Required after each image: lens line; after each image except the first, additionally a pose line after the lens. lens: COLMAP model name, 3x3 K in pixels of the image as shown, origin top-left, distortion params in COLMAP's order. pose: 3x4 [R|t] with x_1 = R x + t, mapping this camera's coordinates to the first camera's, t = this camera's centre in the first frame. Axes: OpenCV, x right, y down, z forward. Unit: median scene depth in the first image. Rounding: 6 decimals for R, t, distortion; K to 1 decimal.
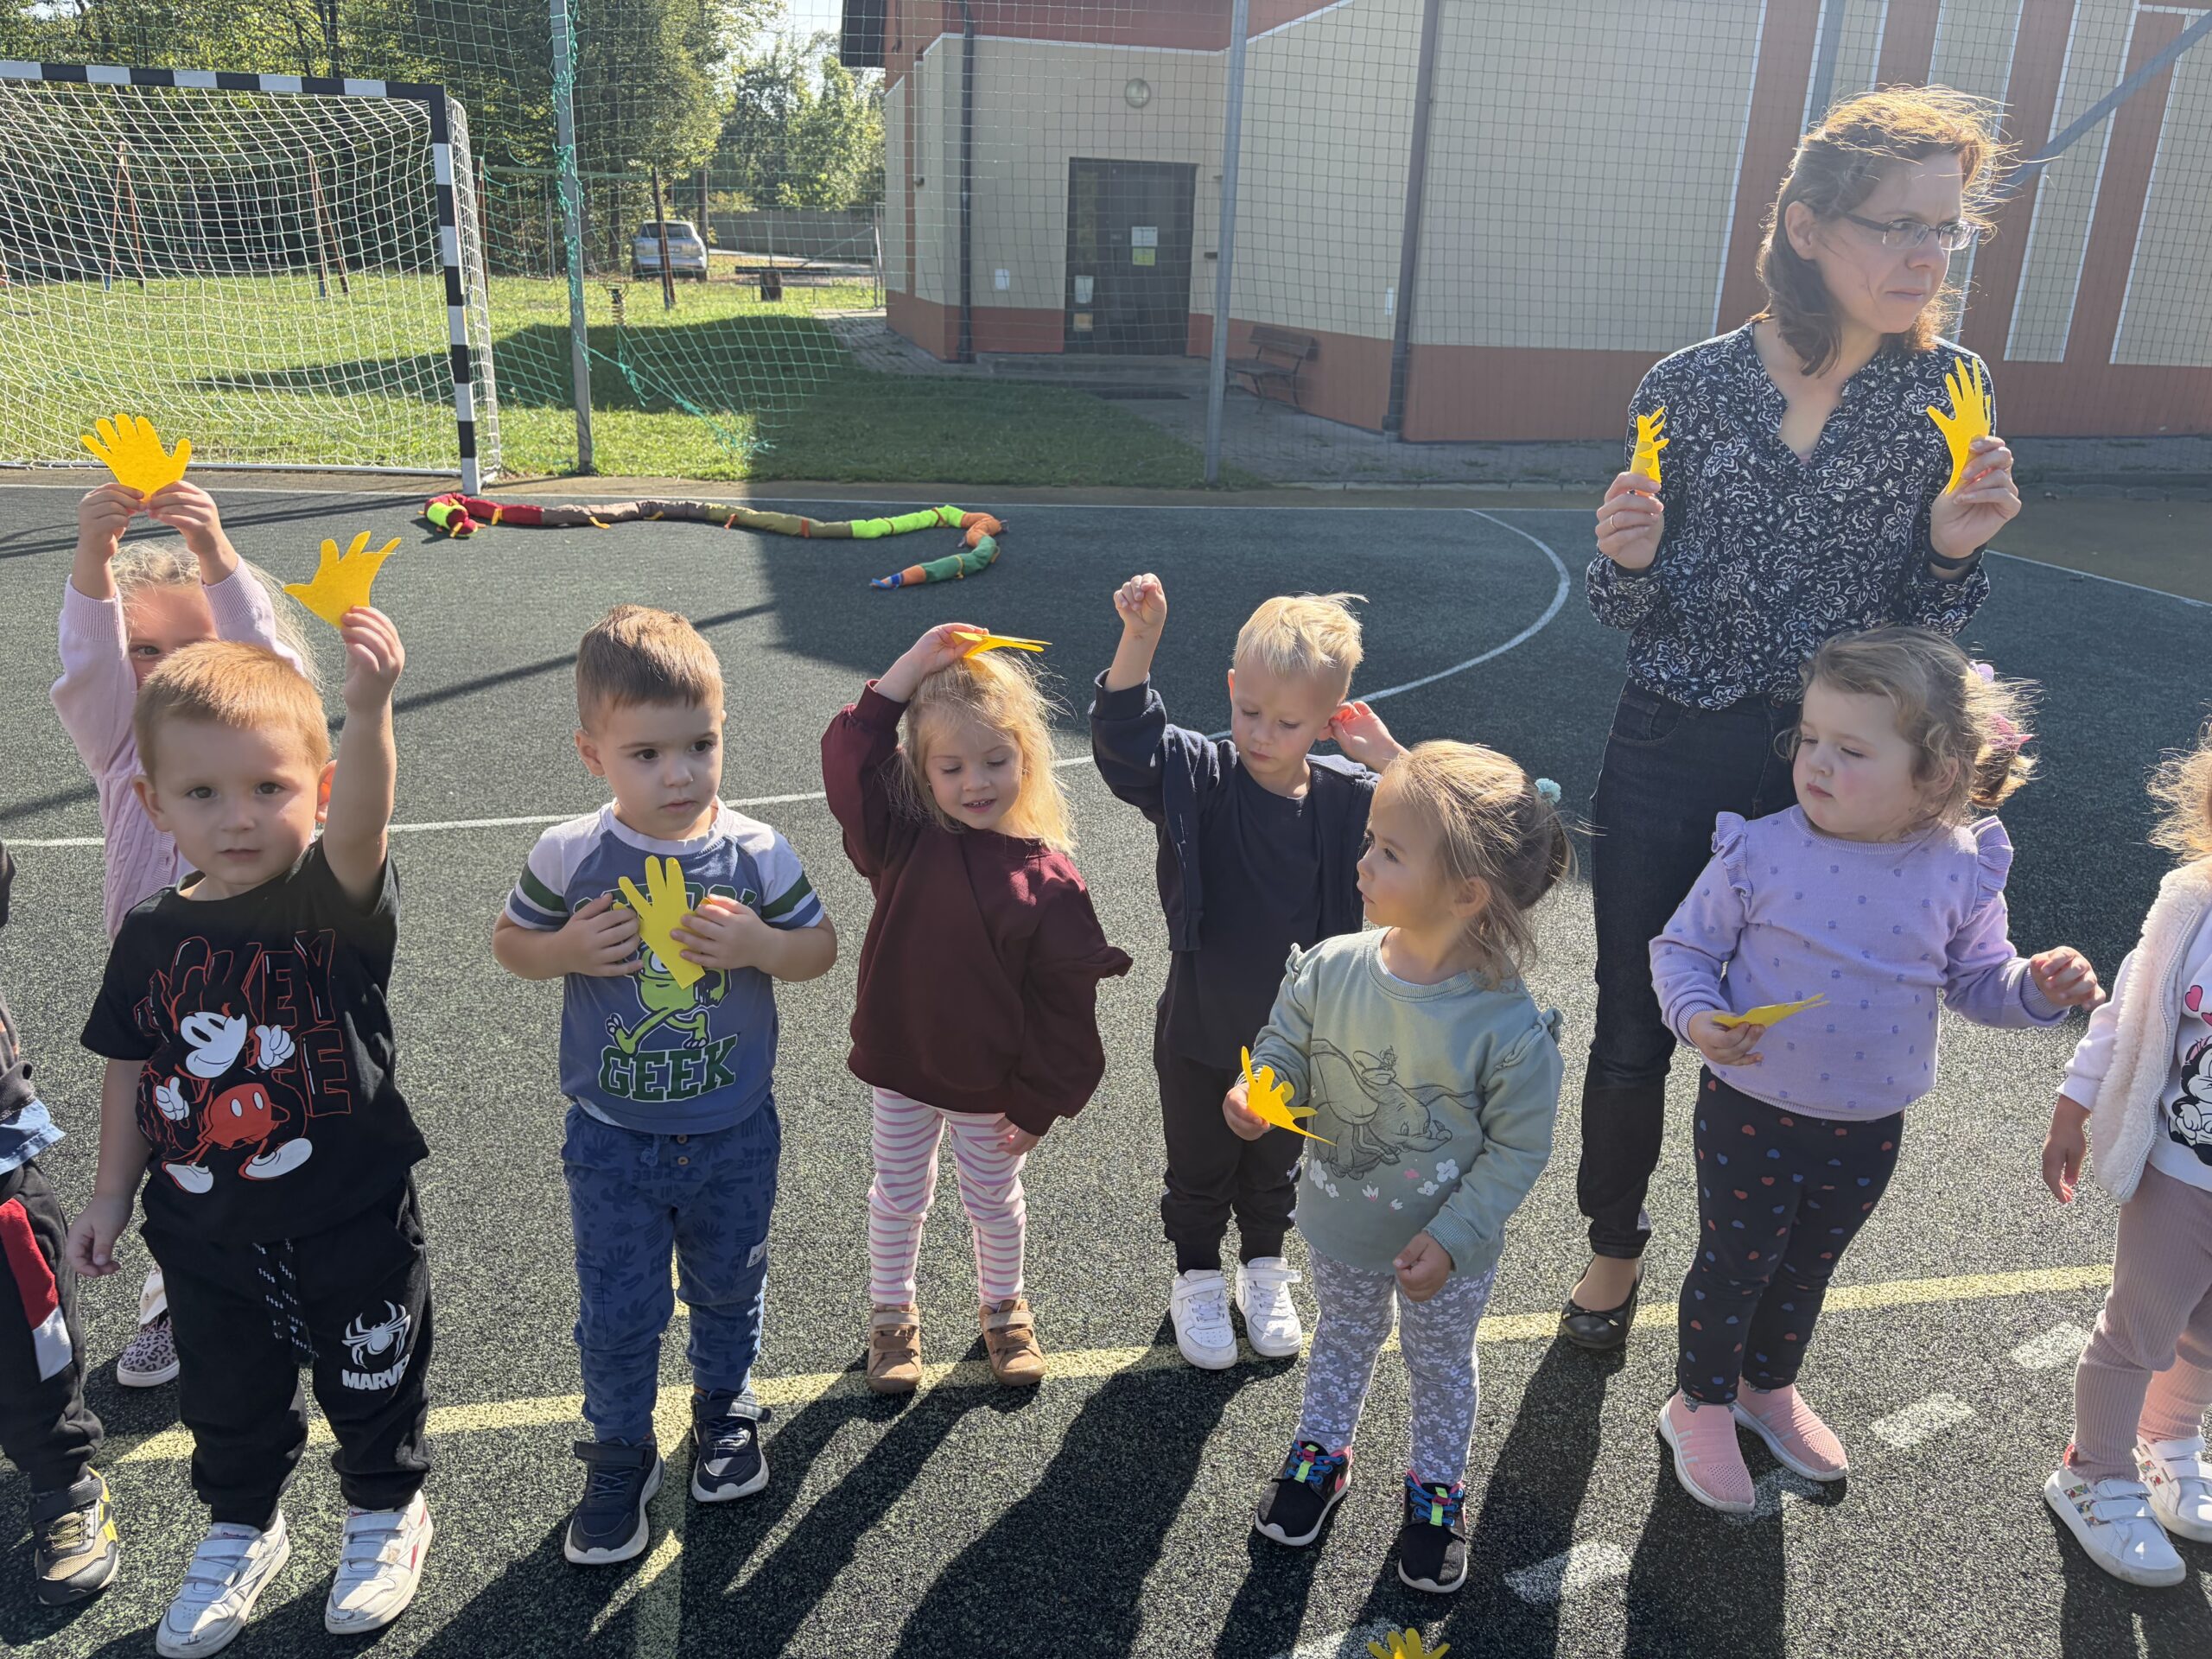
lens RADIAL K [[1627.7, 0, 1136.0], [0, 1627.7, 826.5], [0, 0, 1]] dist [0.050589, -0.054405]
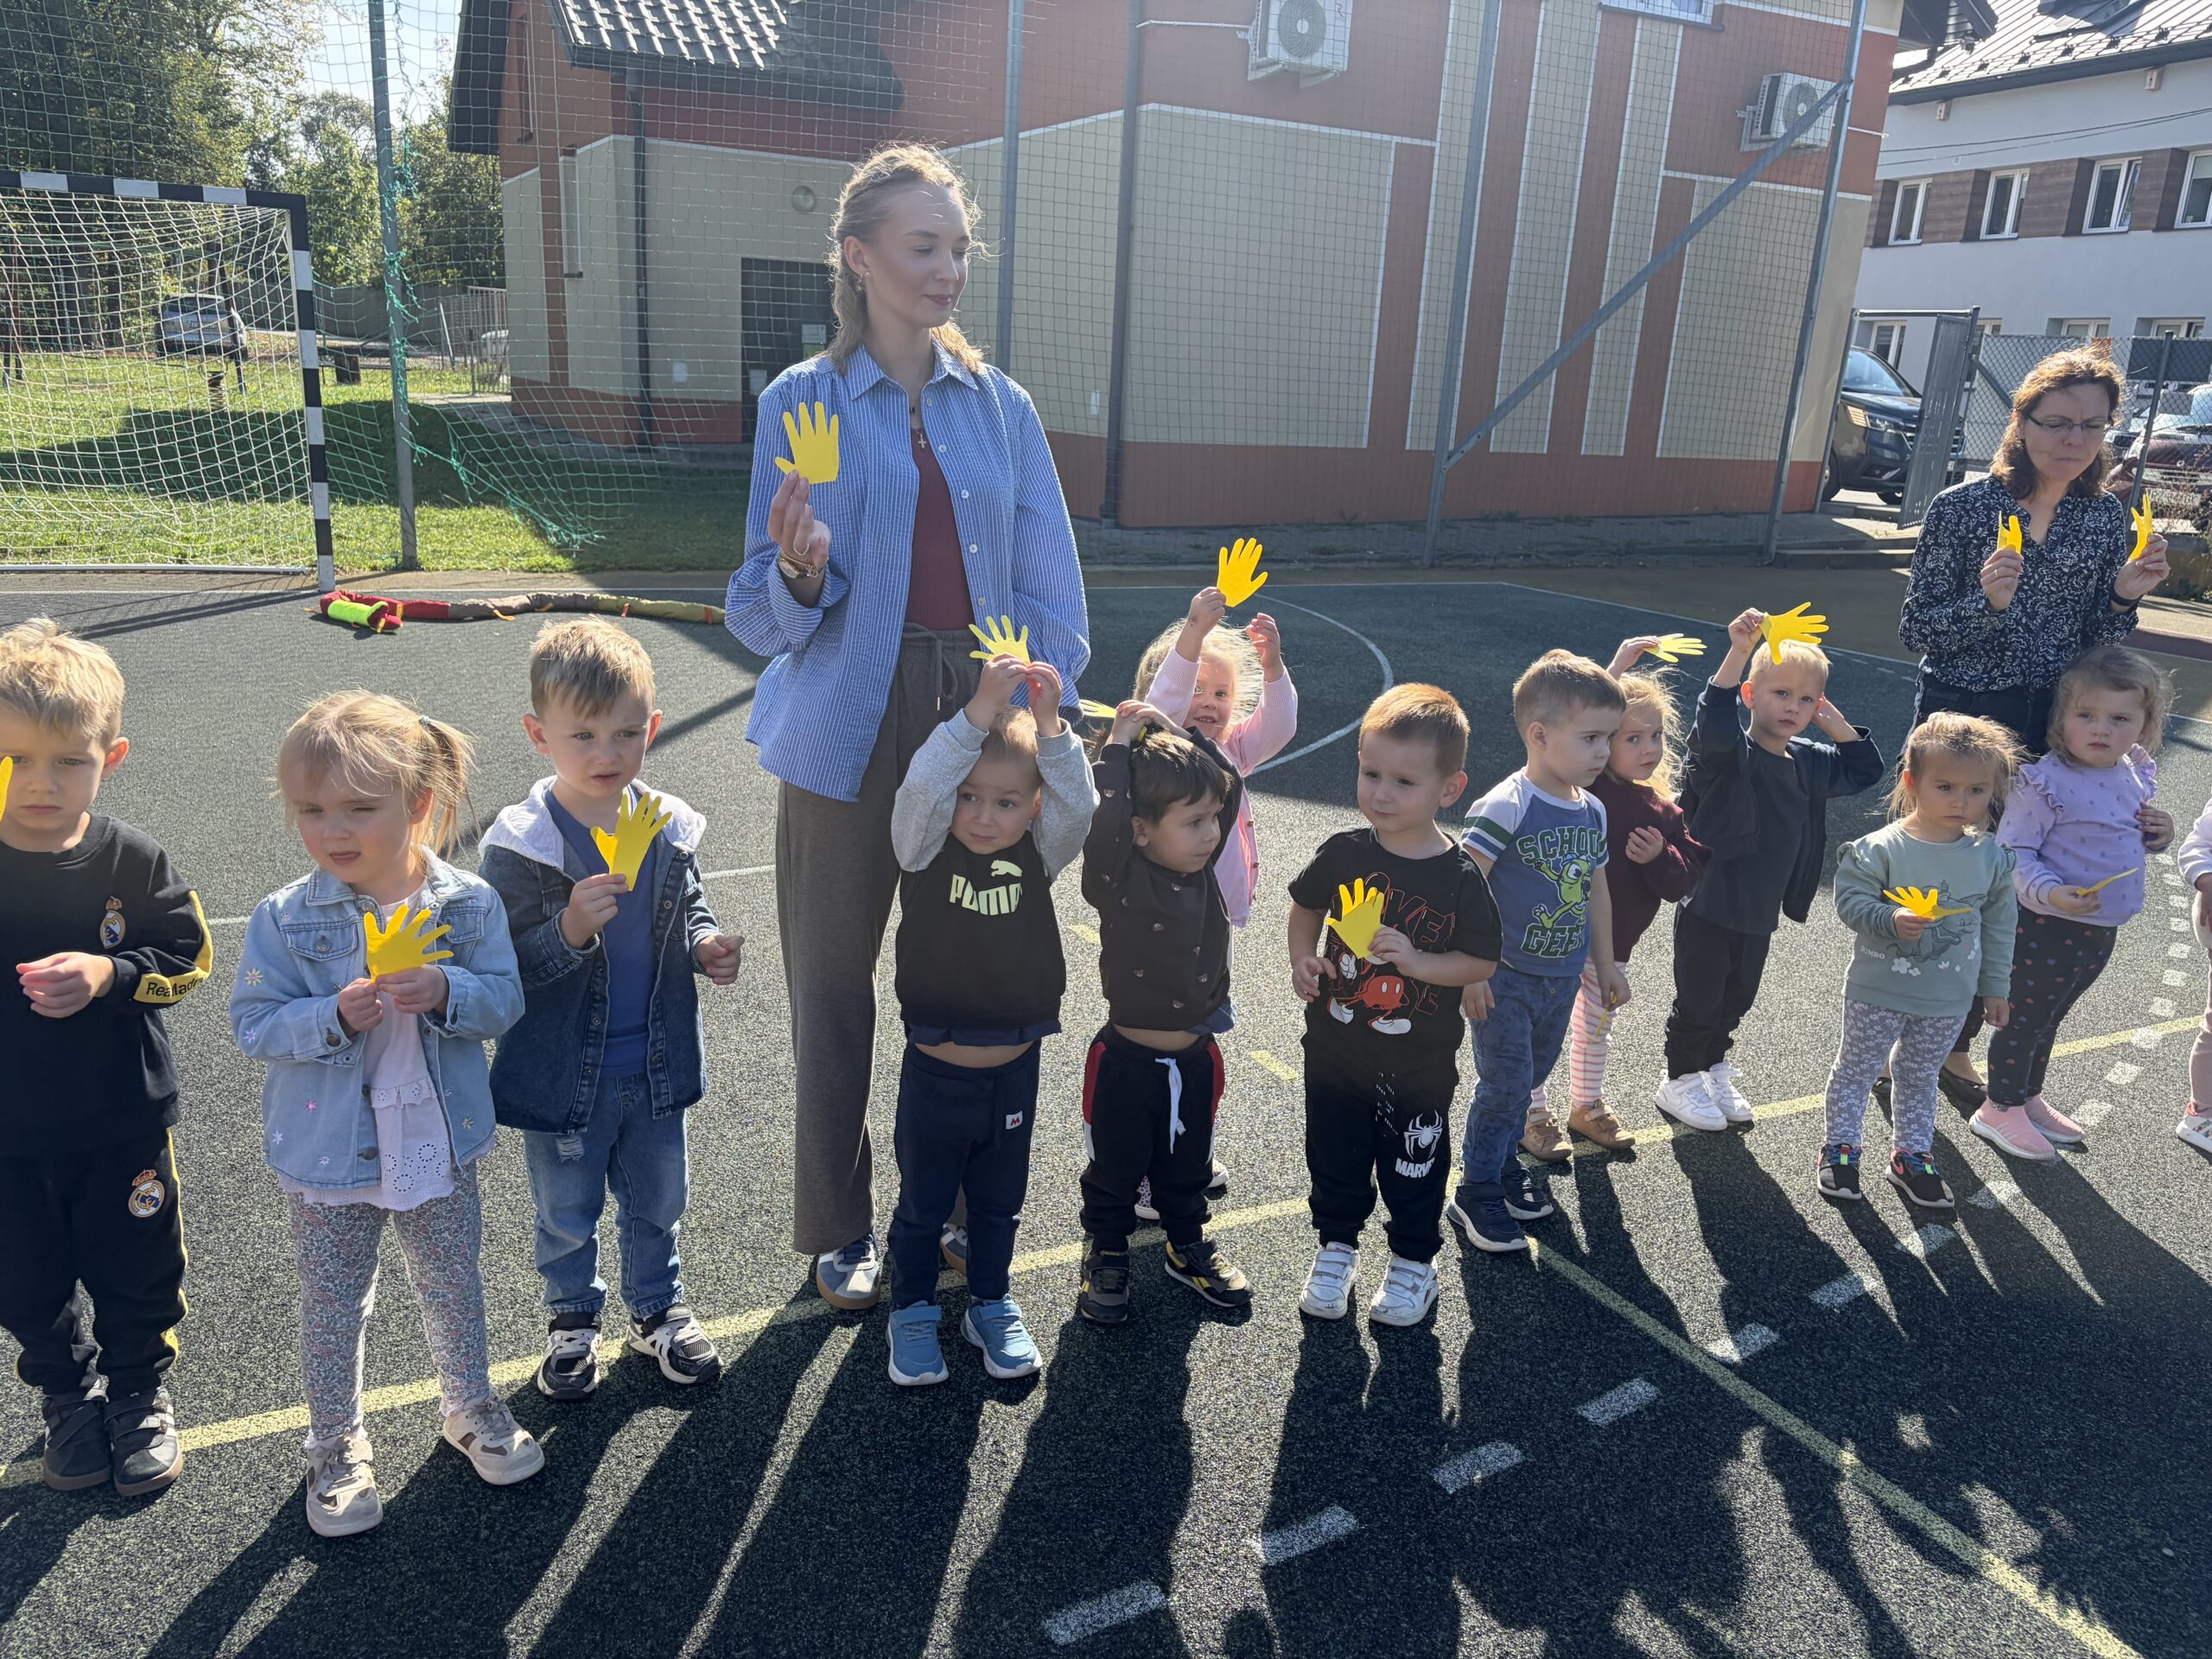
lens RADIAL K [[1644.3, 0, 1108.2], [0, 1644.3, 820.1], [0, 0, 1]] dist [0.066527, -0.068633]
pose [[0.960974, -0.059997, 0.270054, -0.177536], [0.074002, 0.996374, -0.041971, 0.011601], [-0.266556, 0.060317, 0.961930, -0.074583]]
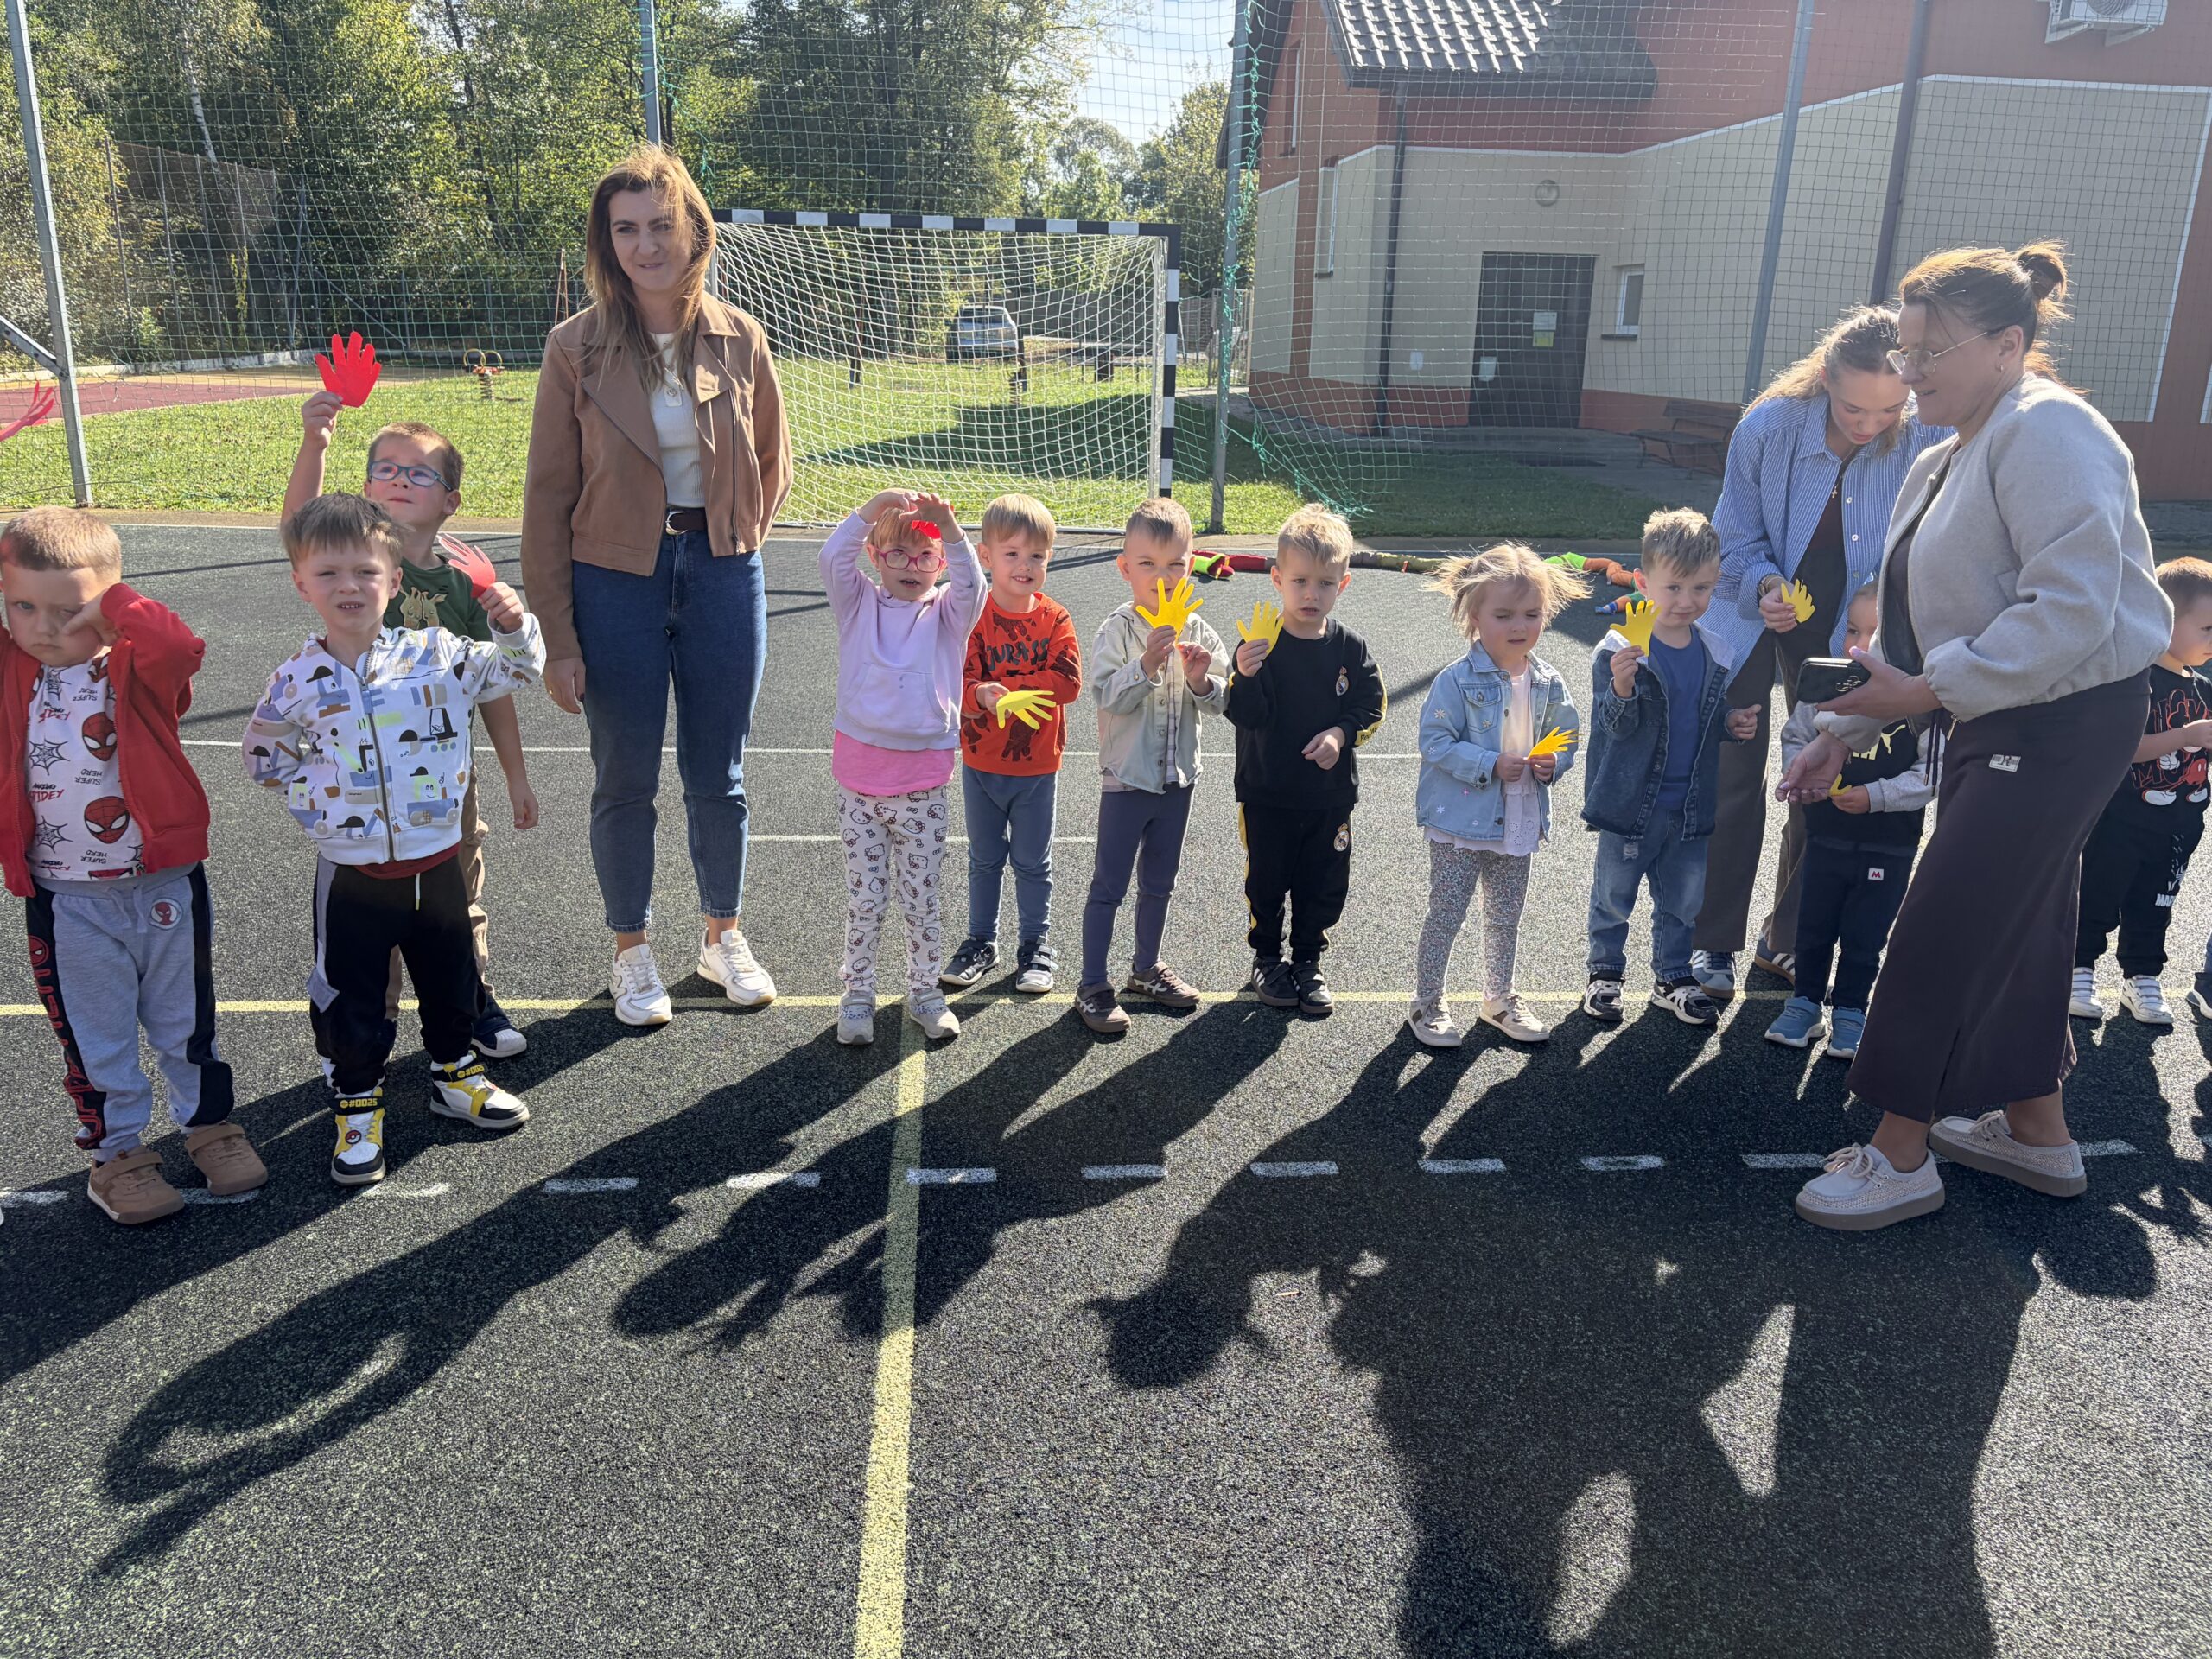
lens RADIAL K [[1688.1, 0, 1079.7], [0, 1688.1, 813.1], [0, 0, 1]] dist [0.044656, -0.067773]
pose [[0.993035, 0.022132, -0.115719, -0.244462], [-0.028589, 0.998108, -0.054437, 0.051376], [0.114295, 0.057366, 0.991789, -0.193018]]
